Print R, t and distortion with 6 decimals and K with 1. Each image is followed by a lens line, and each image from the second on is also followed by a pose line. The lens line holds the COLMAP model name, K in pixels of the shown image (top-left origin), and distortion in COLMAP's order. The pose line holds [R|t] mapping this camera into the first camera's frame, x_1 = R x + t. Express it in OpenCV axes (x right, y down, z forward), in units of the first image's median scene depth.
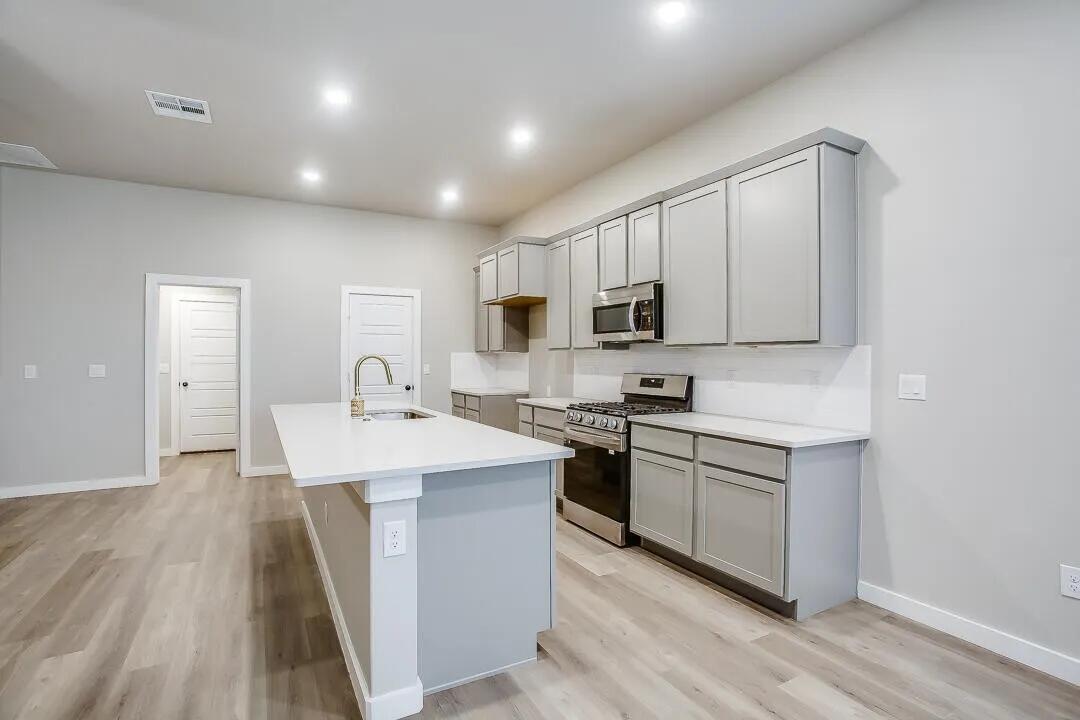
lens RADIAL K [[530.5, 0, 542.6], [0, 530.5, 356.0], [0, 0, 1]] dist [-0.000981, 0.000134]
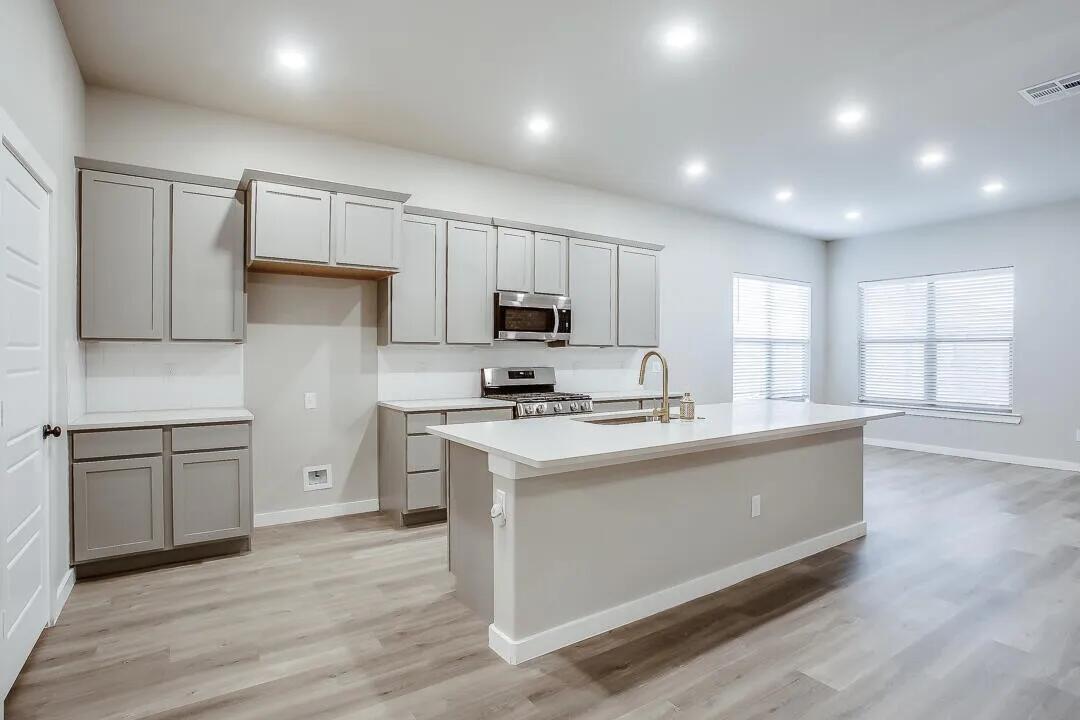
lens RADIAL K [[530.5, 0, 542.6], [0, 530.5, 356.0], [0, 0, 1]] dist [-0.000981, 0.000134]
pose [[-0.098402, 0.007166, 0.995121, -0.997834], [-0.001280, 0.999972, -0.007327, 0.017317], [-0.995146, -0.001995, -0.098390, 1.090275]]
